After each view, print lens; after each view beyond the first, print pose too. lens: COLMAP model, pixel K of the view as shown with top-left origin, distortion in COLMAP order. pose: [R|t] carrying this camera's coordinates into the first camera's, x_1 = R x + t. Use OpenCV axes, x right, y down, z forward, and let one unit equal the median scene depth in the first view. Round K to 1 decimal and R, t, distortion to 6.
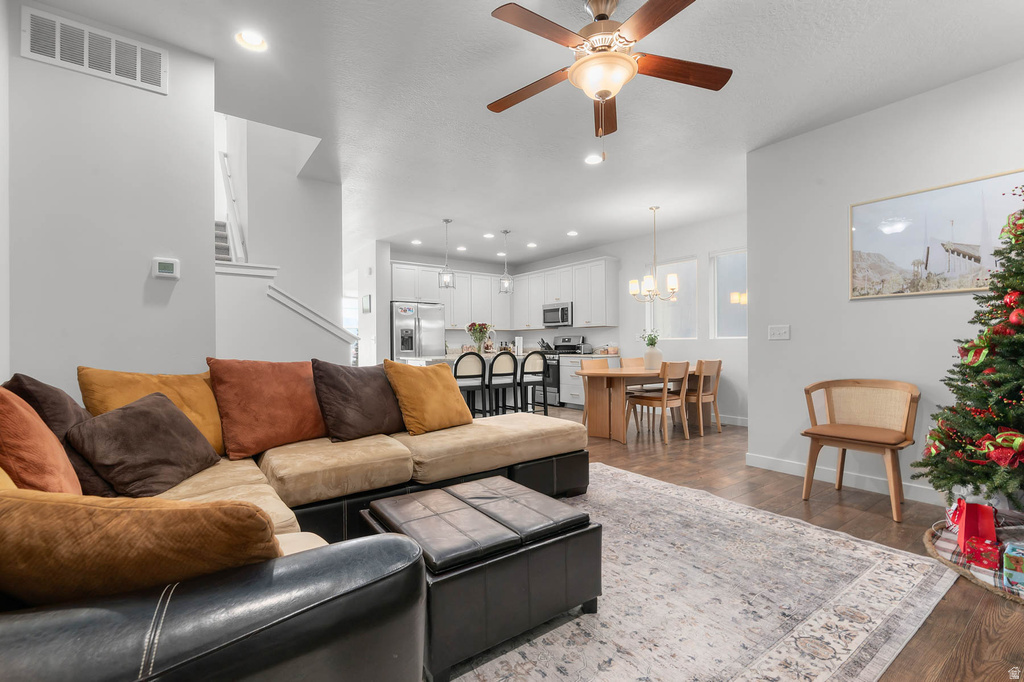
lens RADIAL K [[445.1, 0, 525.0], [0, 445.1, 342.1], [0, 0, 1]] dist [0.002057, 0.000293]
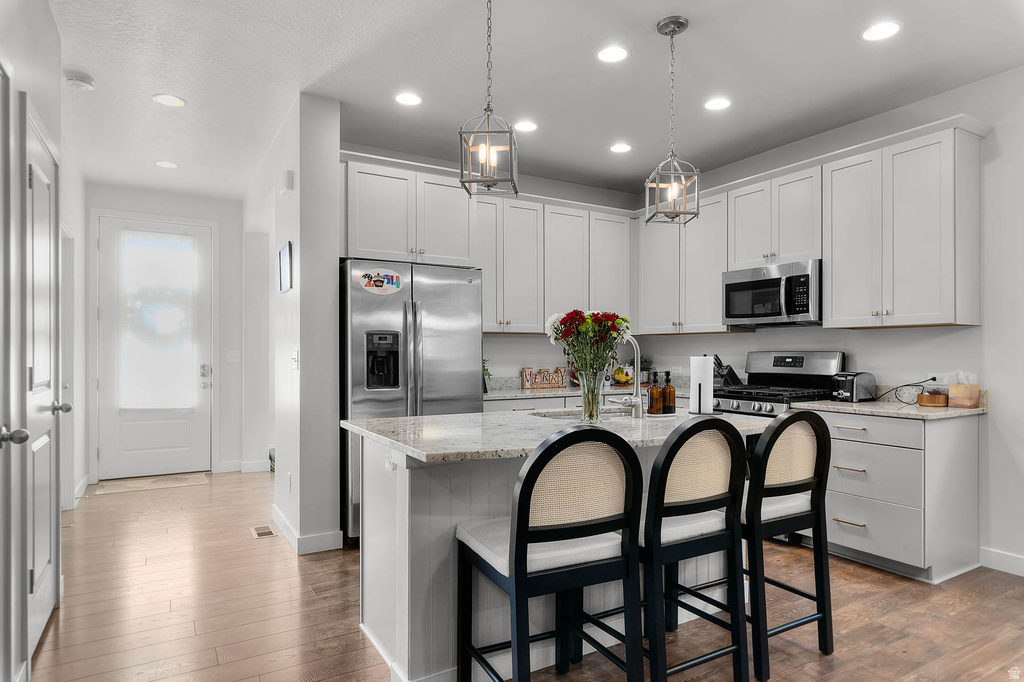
lens RADIAL K [[598.4, 0, 532.7], [0, 598.4, 352.1], [0, 0, 1]] dist [0.000862, 0.000290]
pose [[0.995301, 0.006620, -0.096608, -0.089574], [-0.006323, 0.999974, 0.003381, -0.014392], [0.096628, -0.002754, 0.995317, 0.507916]]
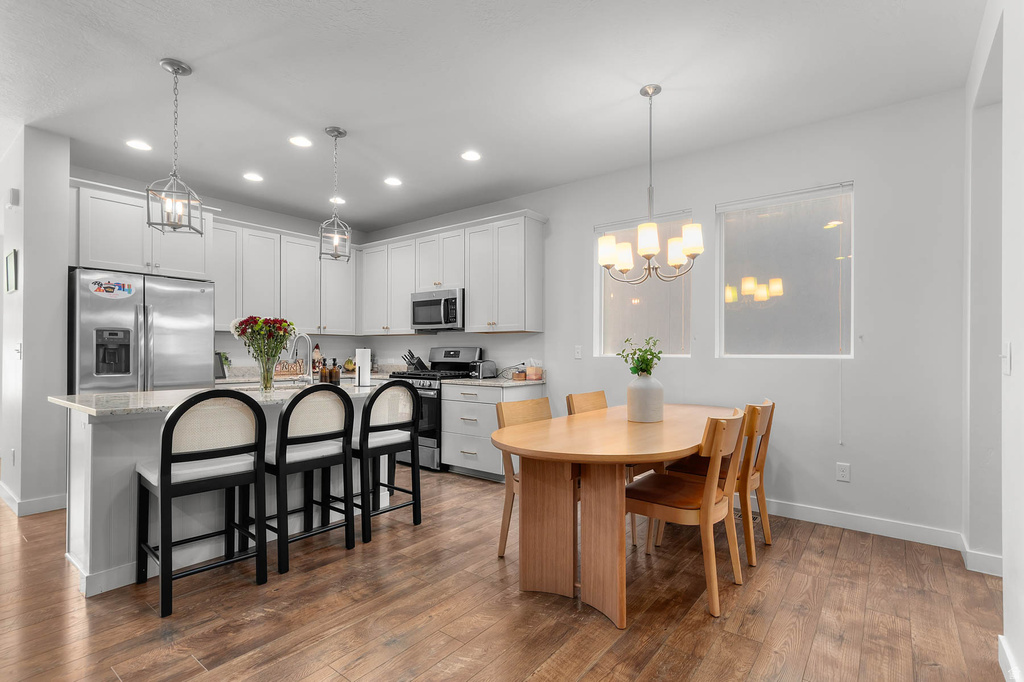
lens RADIAL K [[477.9, 0, 527.5], [0, 477.9, 348.6], [0, 0, 1]] dist [0.000416, 0.000115]
pose [[0.960360, 0.011981, 0.278505, 0.013410], [-0.010907, 0.999926, -0.005404, -0.010165], [-0.278549, 0.002153, 0.960420, 0.397322]]
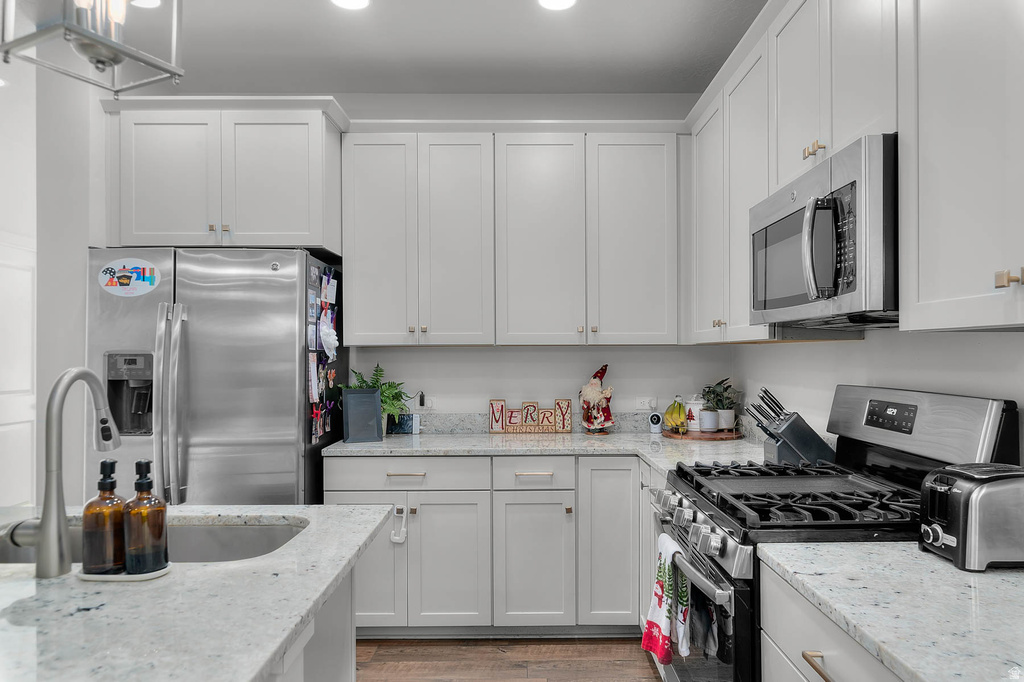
lens RADIAL K [[658.5, 0, 526.2], [0, 658.5, 353.8], [0, 0, 1]] dist [0.000782, -0.000269]
pose [[0.807841, 0.001924, -0.589397, 0.141147], [0.000647, 0.999991, 0.004152, -0.029507], [0.589400, -0.003735, 0.807833, 0.832107]]
